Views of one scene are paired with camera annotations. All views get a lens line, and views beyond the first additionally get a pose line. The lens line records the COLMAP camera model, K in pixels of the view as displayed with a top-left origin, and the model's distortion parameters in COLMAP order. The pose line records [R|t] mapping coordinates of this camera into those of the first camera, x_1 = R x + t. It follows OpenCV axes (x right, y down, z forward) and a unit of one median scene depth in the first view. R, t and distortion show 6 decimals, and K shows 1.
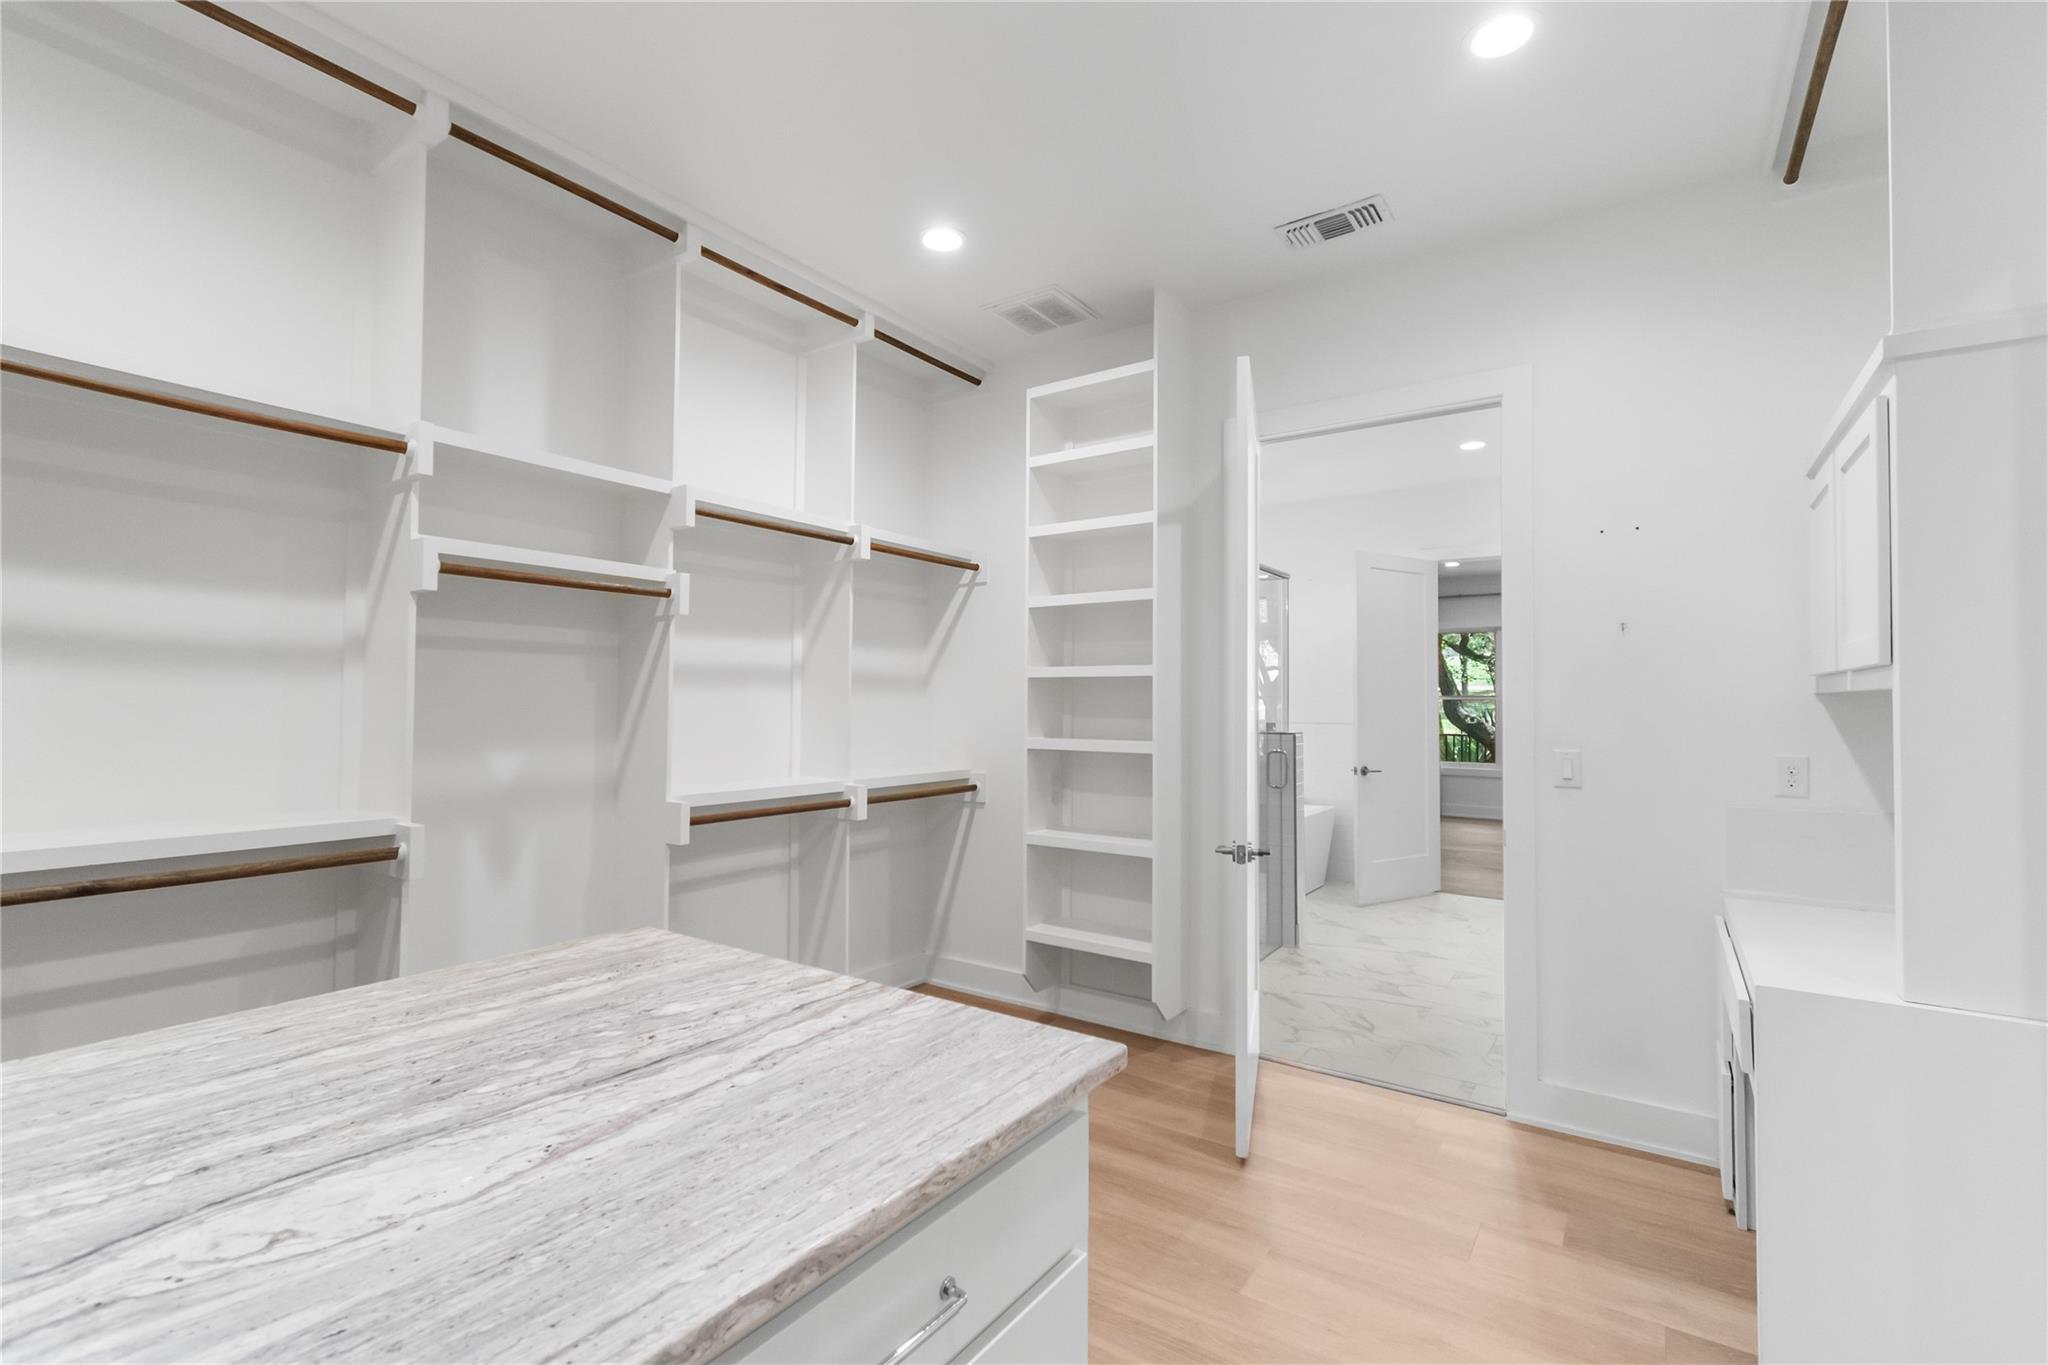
lens RADIAL K [[916.7, 0, 1020.0], [0, 916.7, 681.2], [0, 0, 1]] dist [0.004361, -0.002103]
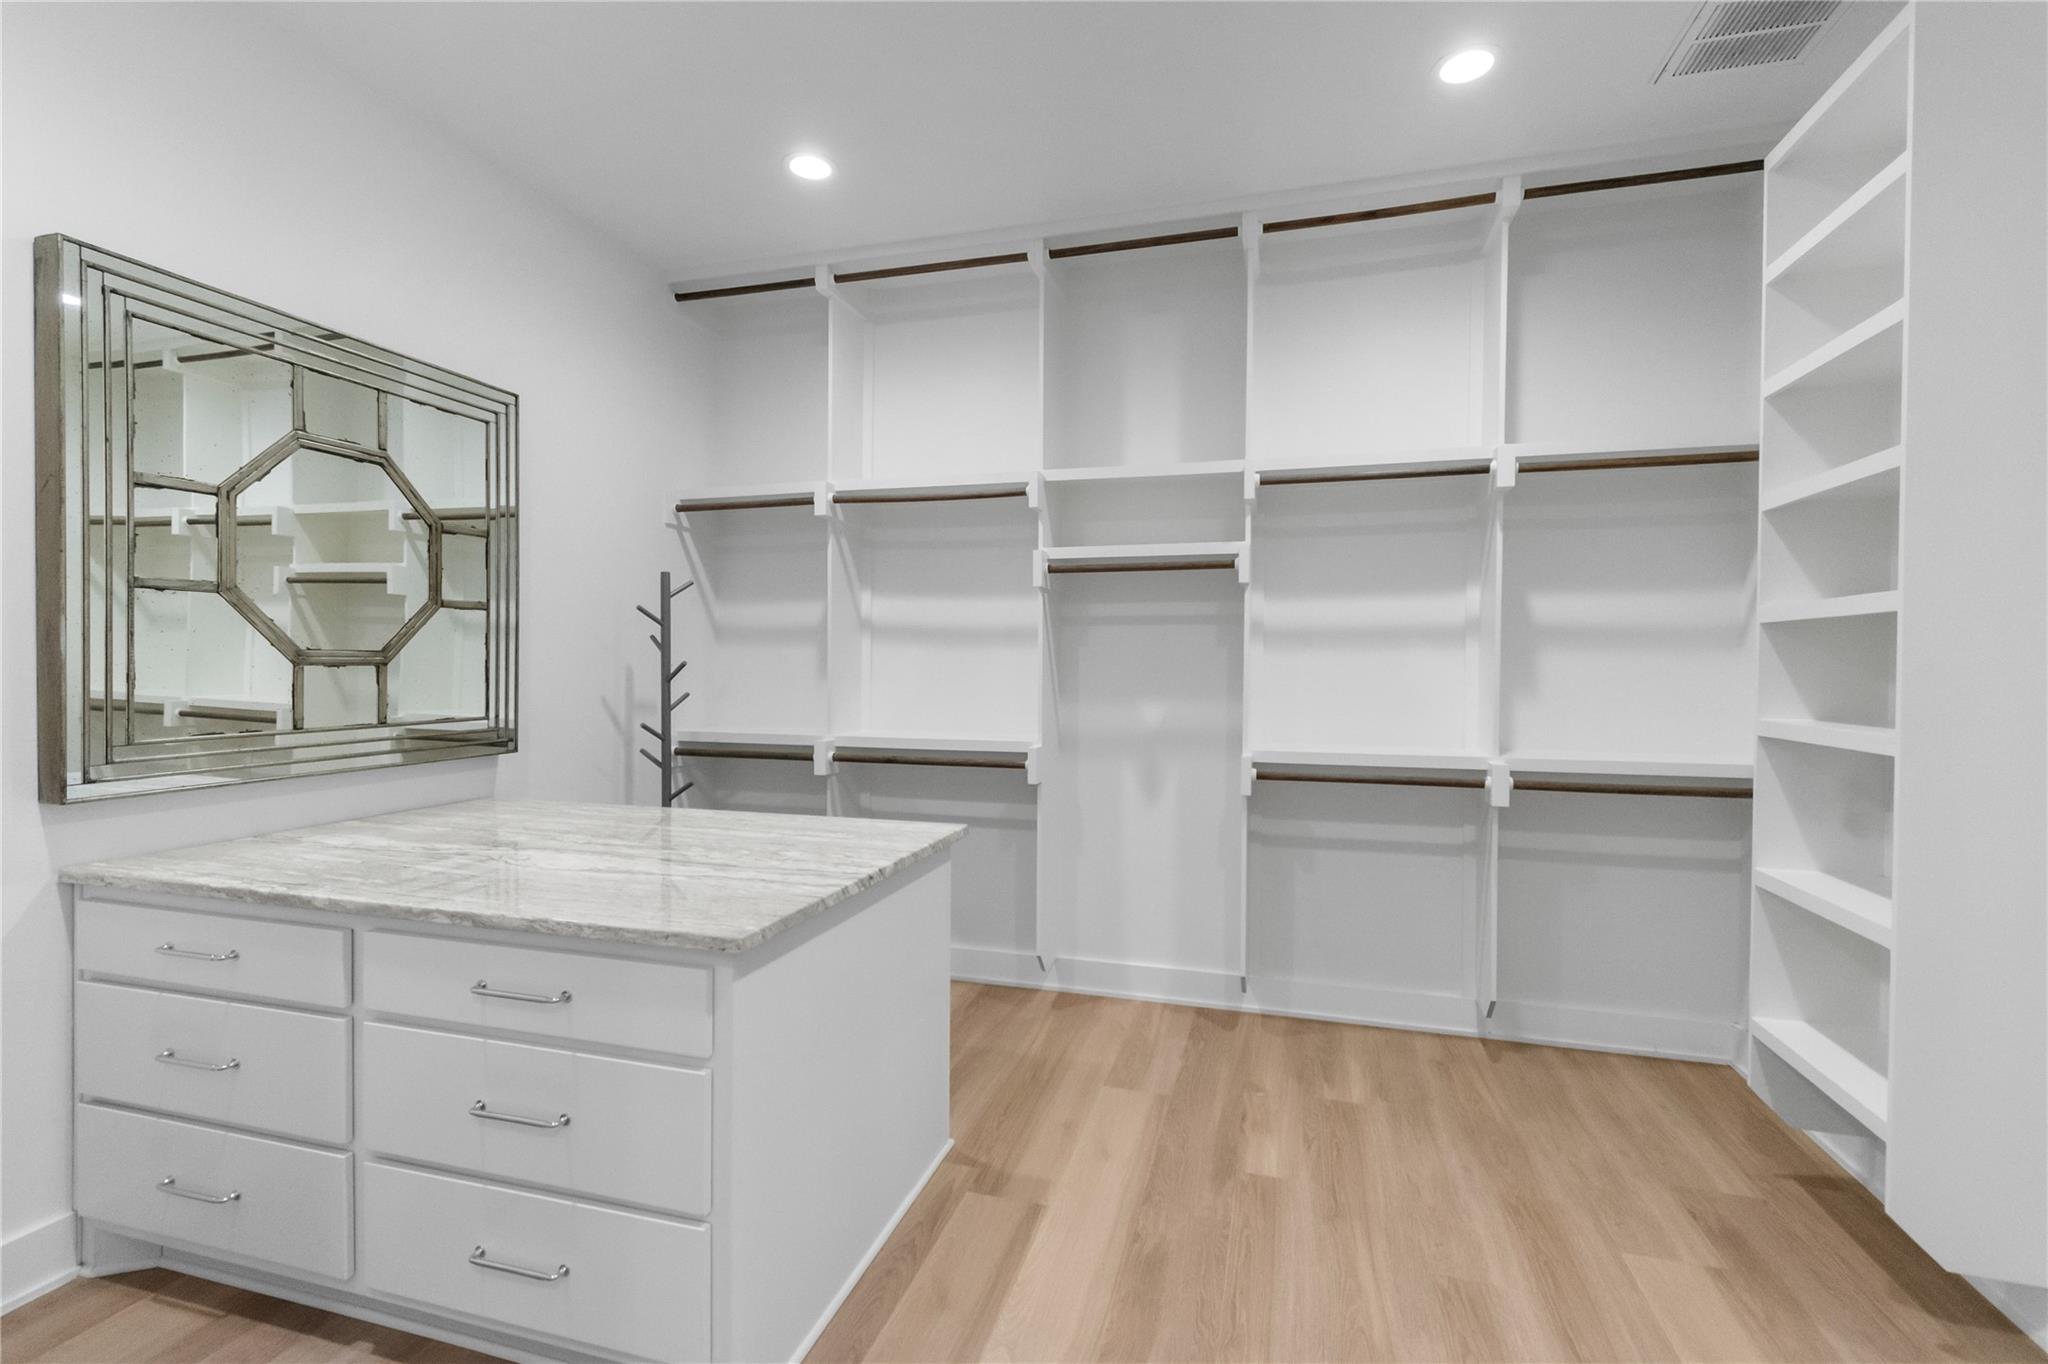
lens RADIAL K [[916.7, 0, 1021.6], [0, 916.7, 686.0], [0, 0, 1]] dist [0.004361, -0.002103]
pose [[0.313637, 0.013697, -0.949444, 0.570060], [0.019205, 0.999600, 0.020765, 0.021336], [0.949349, -0.024747, 0.313248, 0.409024]]
